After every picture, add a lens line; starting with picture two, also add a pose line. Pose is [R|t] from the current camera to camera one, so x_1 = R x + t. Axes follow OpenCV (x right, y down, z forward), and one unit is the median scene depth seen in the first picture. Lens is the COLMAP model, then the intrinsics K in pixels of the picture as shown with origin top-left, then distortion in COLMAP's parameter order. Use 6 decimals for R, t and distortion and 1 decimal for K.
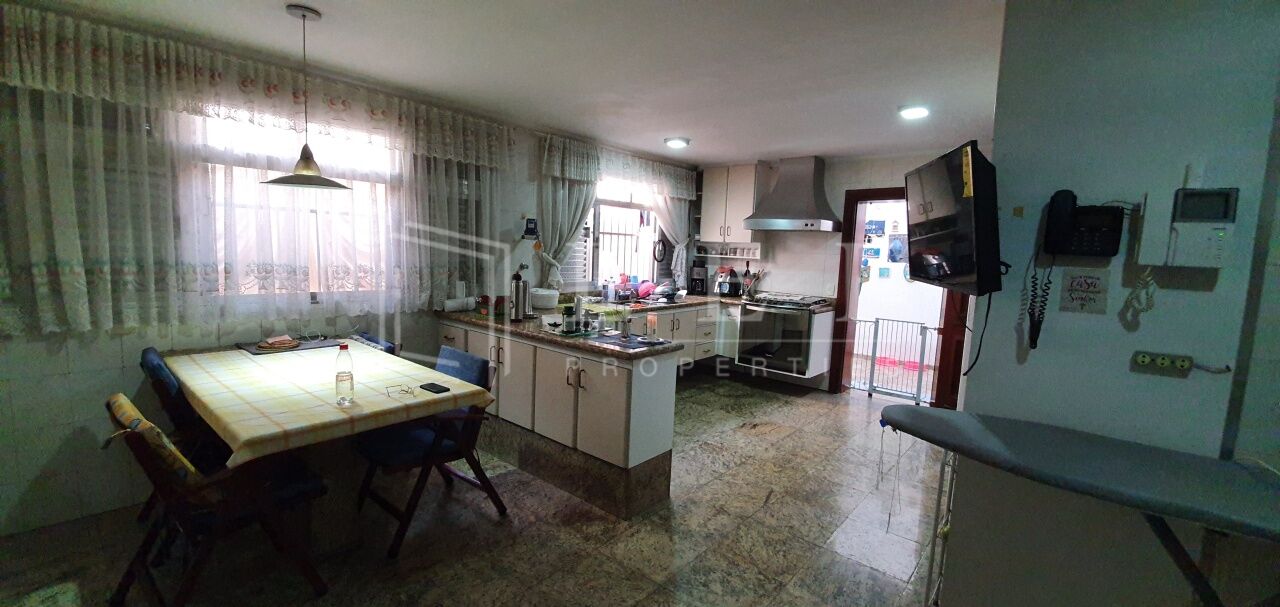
lens RADIAL K [[508.0, 0, 640.0], [0, 508.0, 303.5], [0, 0, 1]] dist [0.000099, 0.000012]
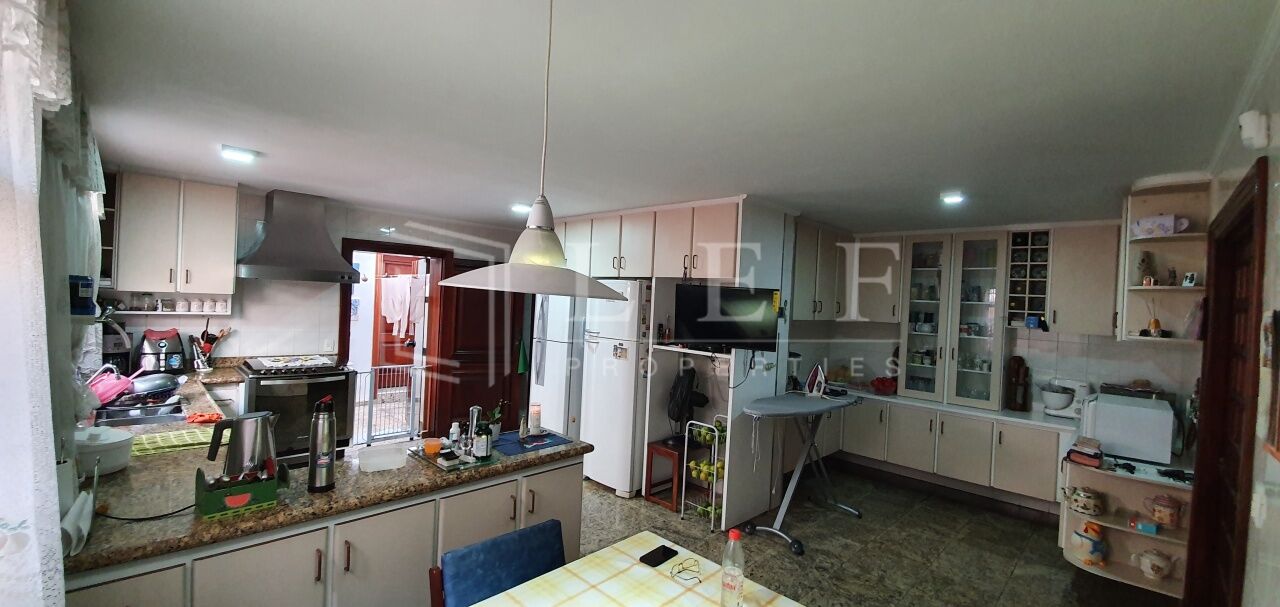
lens RADIAL K [[508.0, 0, 640.0], [0, 508.0, 303.5], [0, 0, 1]] dist [0.000099, 0.000012]
pose [[0.076977, -0.048054, 0.995874, -0.443166], [0.062490, 0.997107, 0.043283, -0.098499], [-0.995073, 0.058901, 0.079757, 0.359593]]
